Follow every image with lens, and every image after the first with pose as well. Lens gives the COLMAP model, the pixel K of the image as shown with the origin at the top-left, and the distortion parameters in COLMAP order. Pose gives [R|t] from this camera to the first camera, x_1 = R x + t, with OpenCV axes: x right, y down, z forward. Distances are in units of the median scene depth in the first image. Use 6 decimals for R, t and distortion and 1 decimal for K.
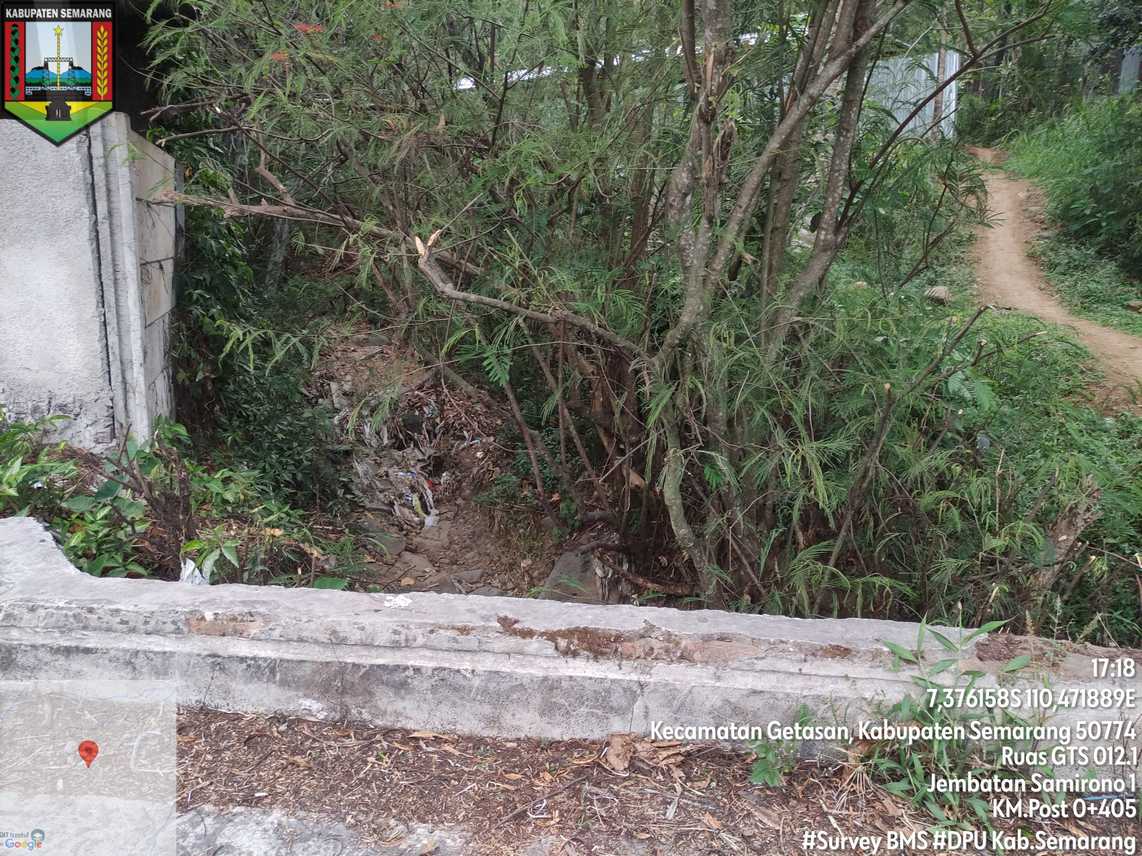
lens RADIAL K [[841.3, 0, 568.2], [0, 841.3, 426.9], [0, 0, 1]] dist [0.053139, -0.049397]
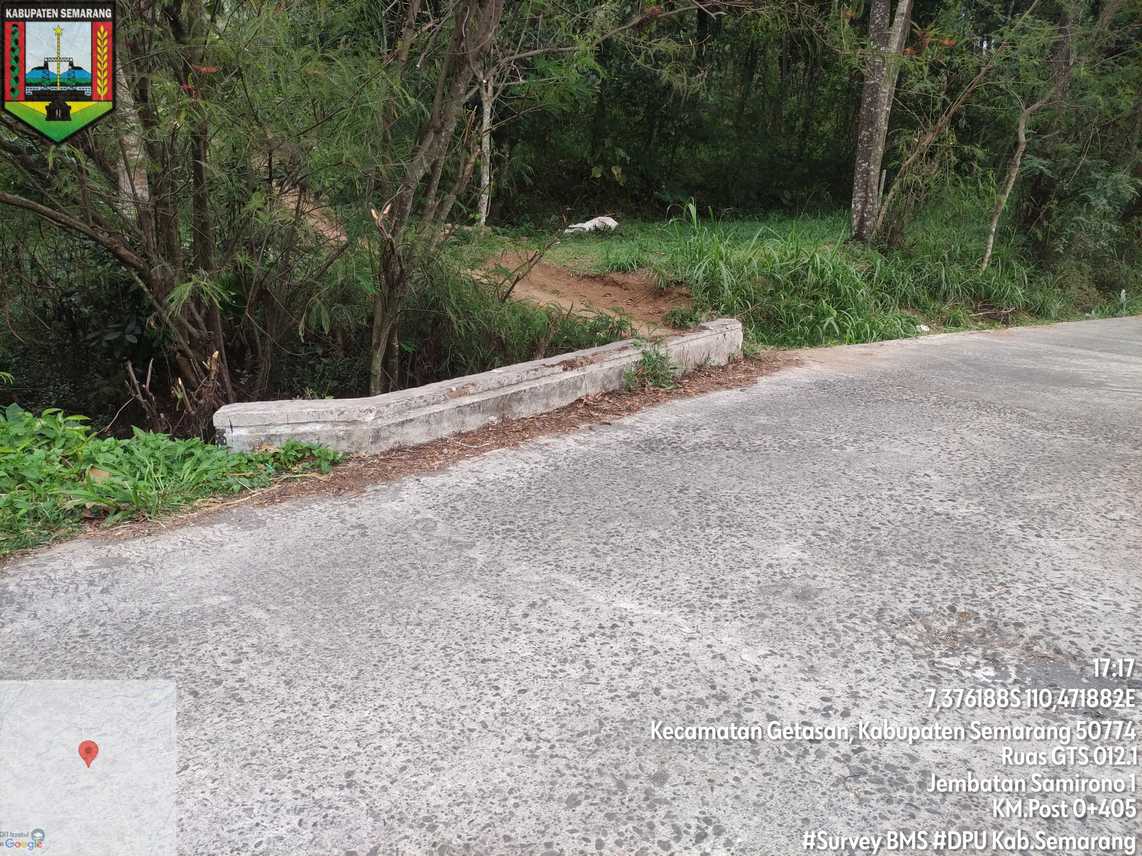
lens RADIAL K [[841.3, 0, 565.7], [0, 841.3, 424.8], [0, 0, 1]] dist [0.053139, -0.049397]
pose [[0.577095, -0.238331, 0.781127, -1.985741], [0.207742, 0.967848, 0.141823, 0.066410], [-0.789813, 0.080427, 0.608052, -0.530281]]
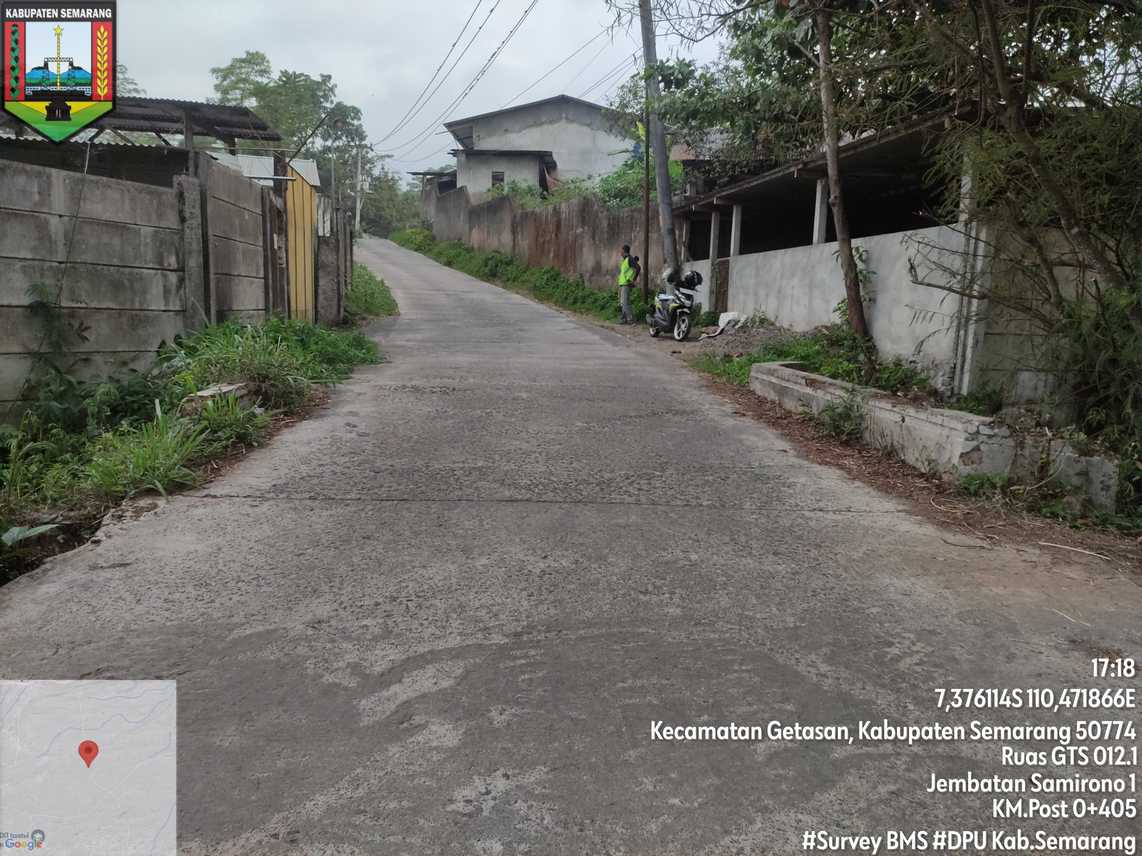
lens RADIAL K [[841.3, 0, 566.0], [0, 841.3, 427.4], [0, 0, 1]] dist [0.053139, -0.049397]
pose [[0.157457, 0.134643, -0.978304, 2.791862], [-0.254098, 0.962829, 0.091616, 0.349022], [0.954275, 0.234160, 0.185817, -0.350663]]
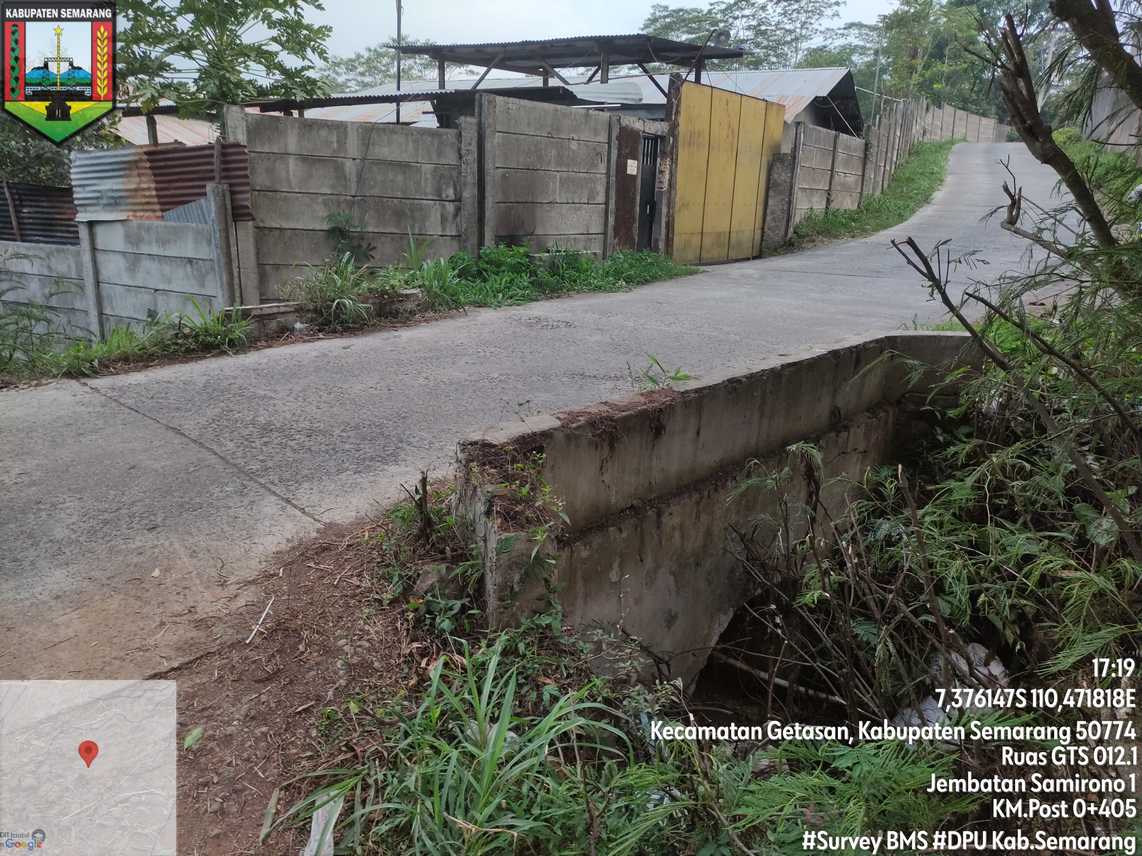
lens RADIAL K [[841.3, 0, 572.3], [0, 841.3, 419.8], [0, 0, 1]] dist [0.053139, -0.049397]
pose [[-0.578299, 0.181308, -0.795423, 2.059146], [-0.226753, 0.900854, 0.370197, -0.318270], [0.783680, 0.394449, -0.479850, 1.709214]]
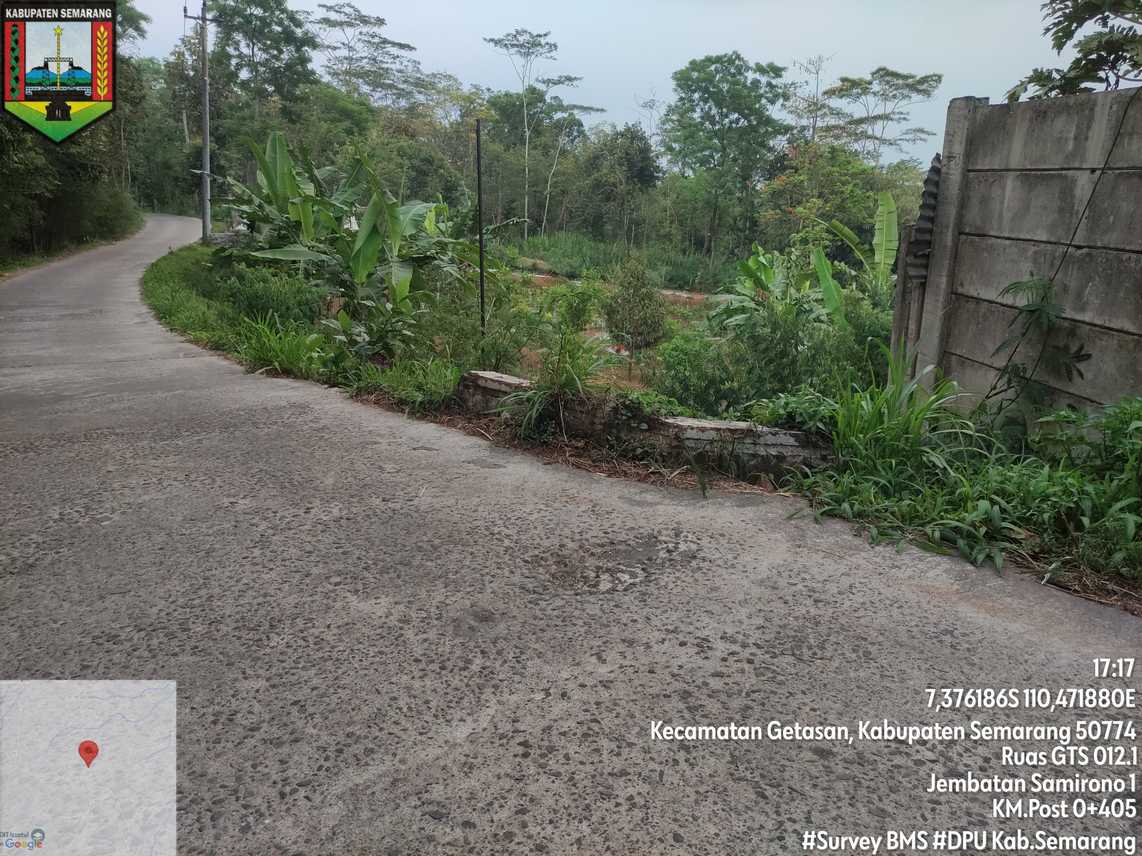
lens RADIAL K [[841.3, 0, 570.7], [0, 841.3, 424.7], [0, 0, 1]] dist [0.053139, -0.049397]
pose [[-0.734396, -0.195604, 0.649925, -1.641607], [0.142197, 0.891979, 0.429132, -0.175391], [-0.663659, 0.407570, -0.627251, 0.586330]]
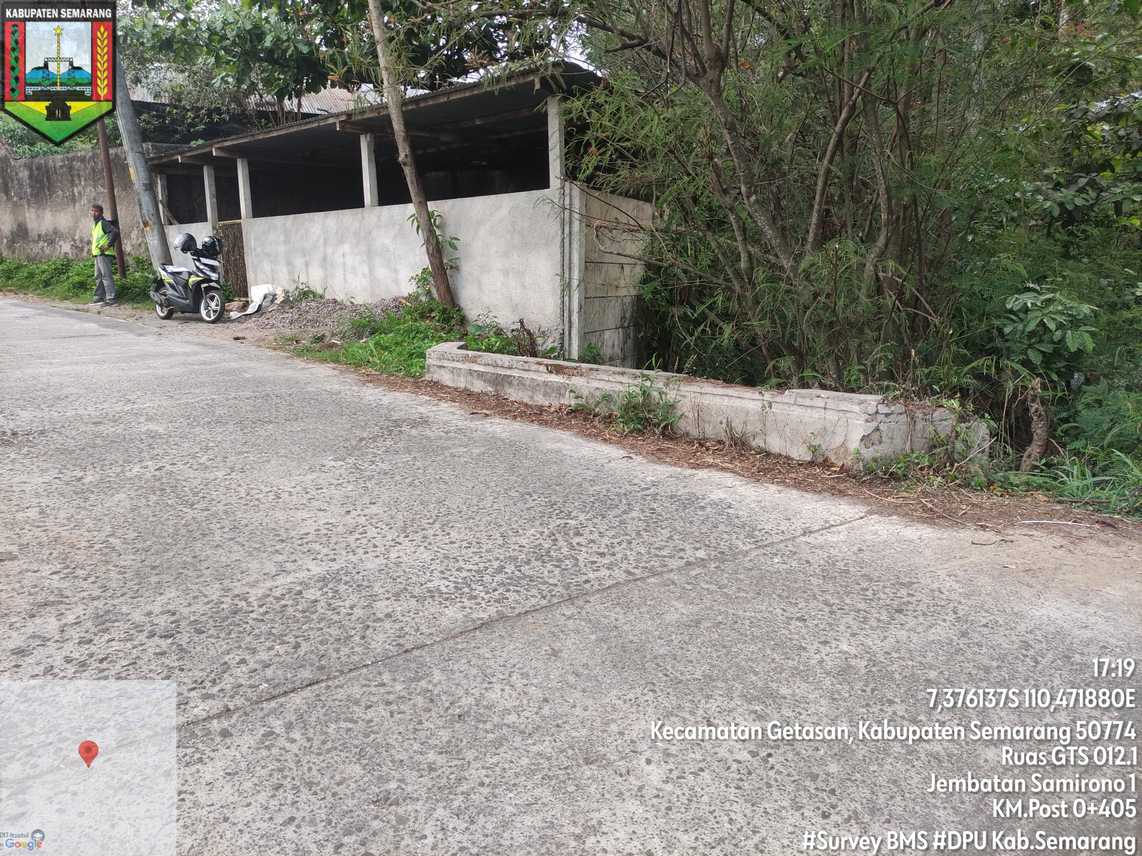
lens RADIAL K [[841.3, 0, 565.6], [0, 841.3, 428.4], [0, 0, 1]] dist [0.053139, -0.049397]
pose [[0.730590, 0.103598, -0.674912, 1.800128], [-0.137189, 0.990539, 0.003540, 0.418782], [0.668893, 0.090005, 0.737890, -0.888918]]
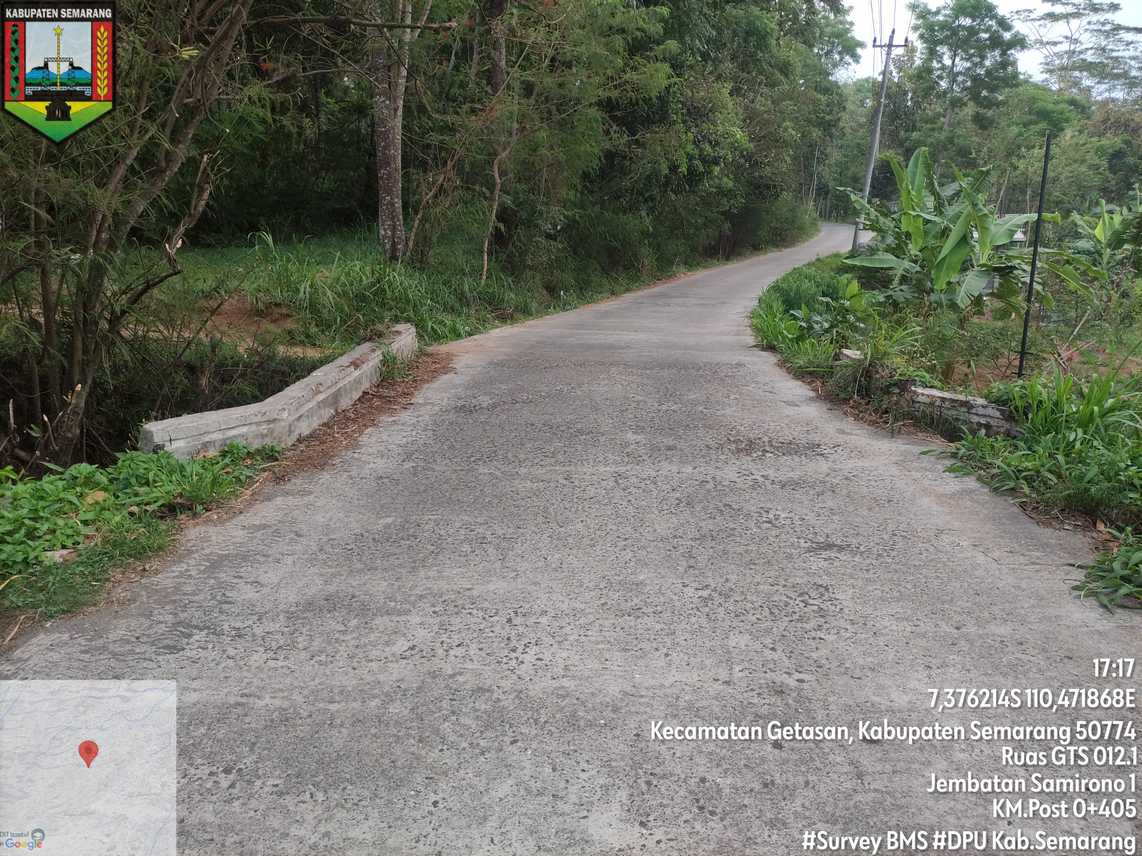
lens RADIAL K [[841.3, 0, 569.4], [0, 841.3, 427.6], [0, 0, 1]] dist [0.053139, -0.049397]
pose [[-0.063891, -0.265461, 0.962002, -3.058774], [0.246288, 0.929961, 0.272976, -0.185961], [-0.967089, 0.254370, 0.005963, 0.255585]]
